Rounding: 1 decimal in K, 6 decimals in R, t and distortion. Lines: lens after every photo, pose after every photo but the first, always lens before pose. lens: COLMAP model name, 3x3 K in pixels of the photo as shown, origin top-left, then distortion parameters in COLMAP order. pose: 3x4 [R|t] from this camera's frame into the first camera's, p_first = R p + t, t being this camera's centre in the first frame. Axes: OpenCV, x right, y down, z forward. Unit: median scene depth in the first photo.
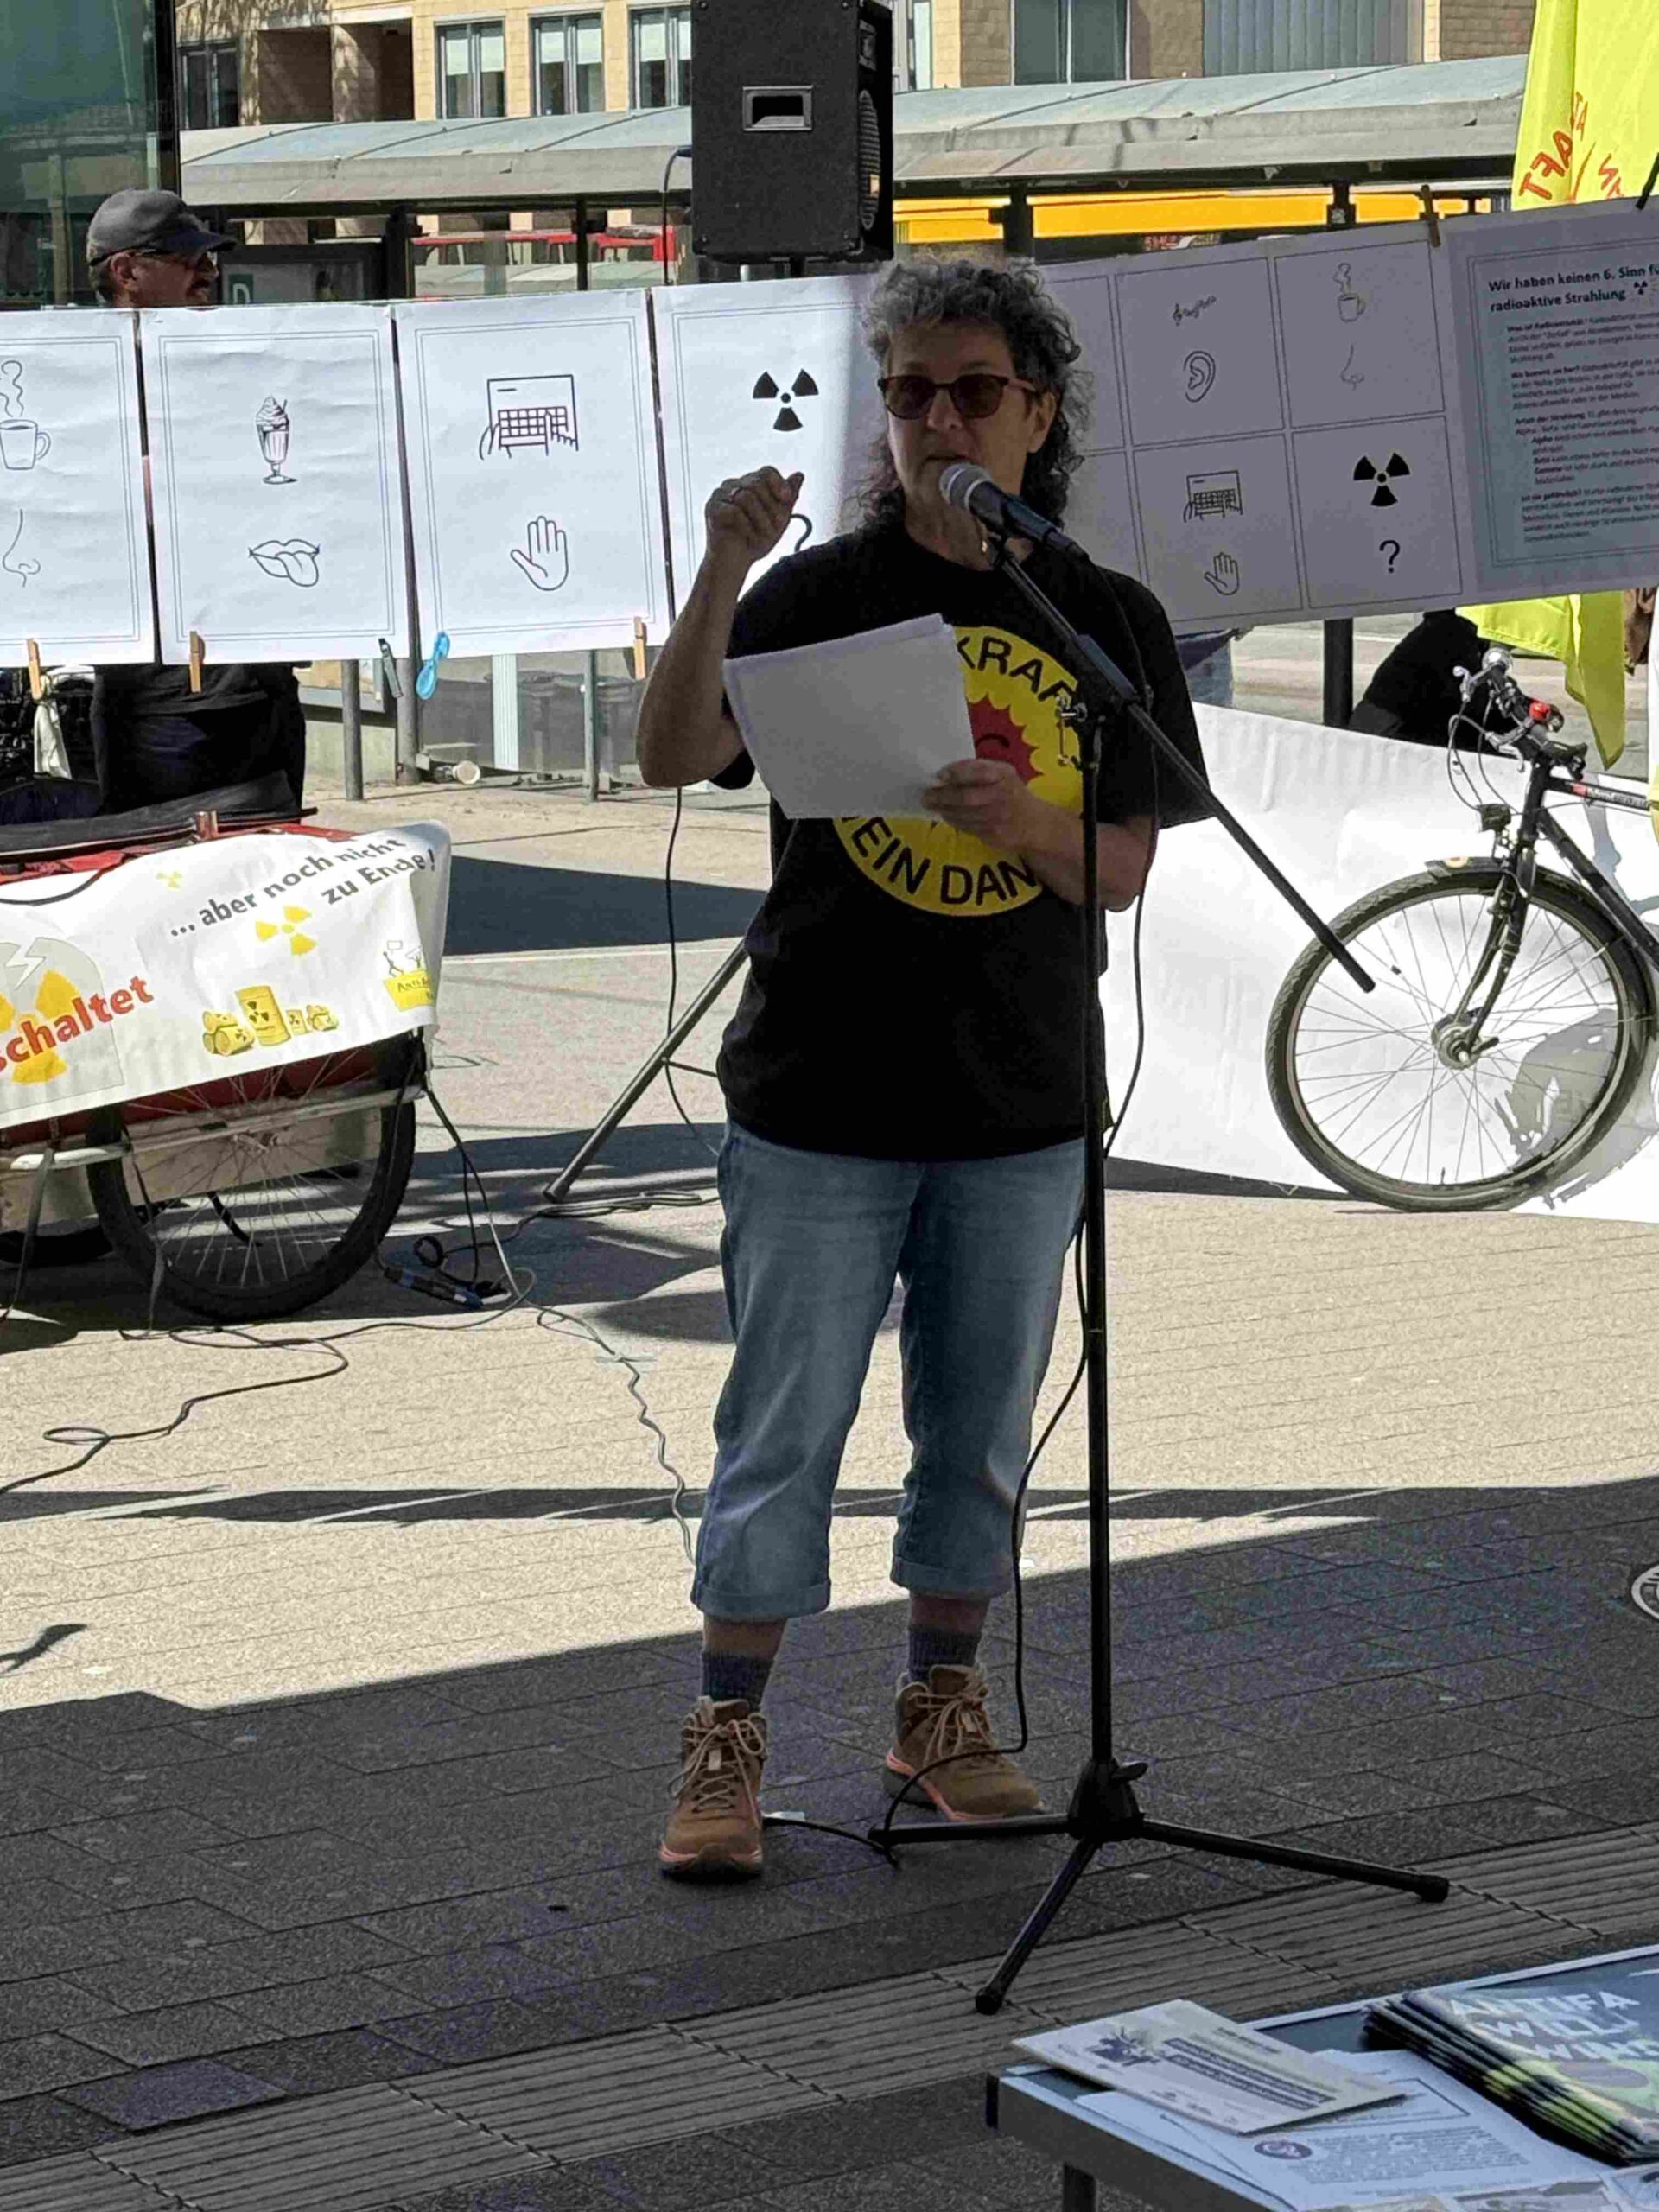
lens RADIAL K [[5637.8, 0, 823.6], [0, 5637.8, 1142.5], [0, 0, 1]] dist [0.132273, 0.000000]
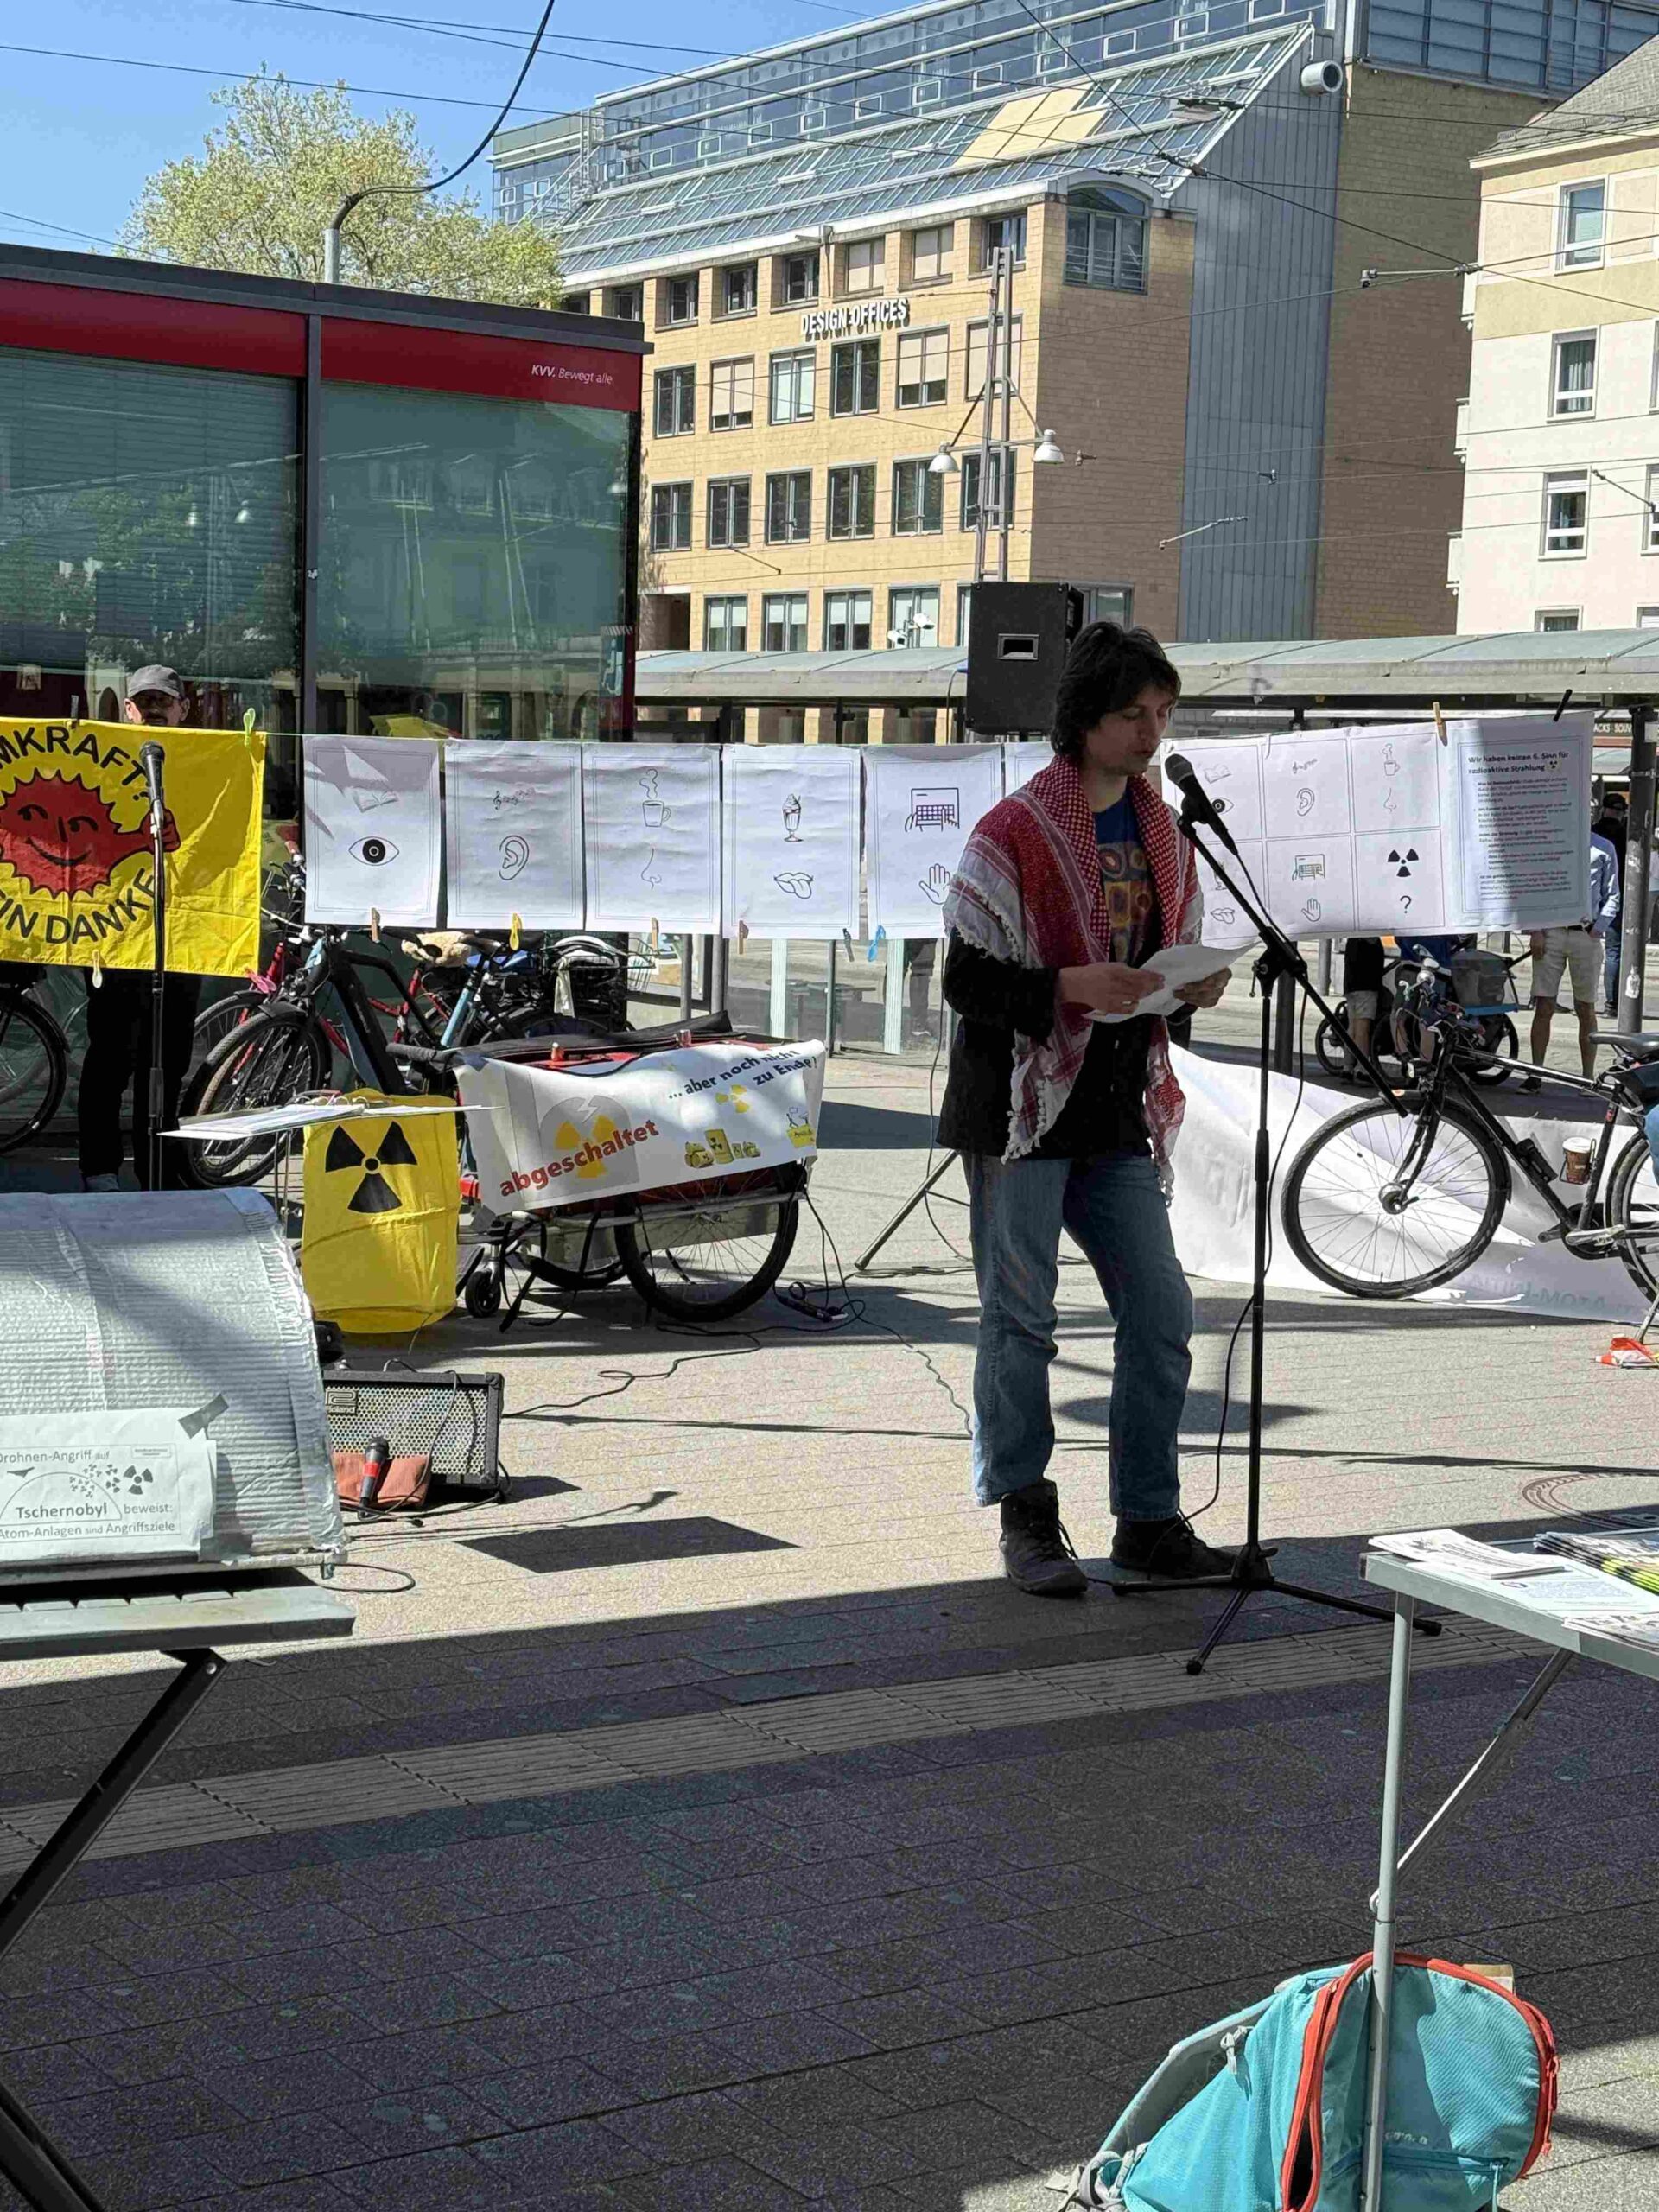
lens RADIAL K [[3529.6, 0, 822.3], [0, 3529.6, 1073.4], [0, 0, 1]] dist [0.150398, 0.000000]
pose [[0.998740, 0.044105, -0.023944, -0.042559], [-0.045527, 0.997007, -0.062486, 0.022204], [0.021117, 0.063498, 0.997759, -0.095460]]
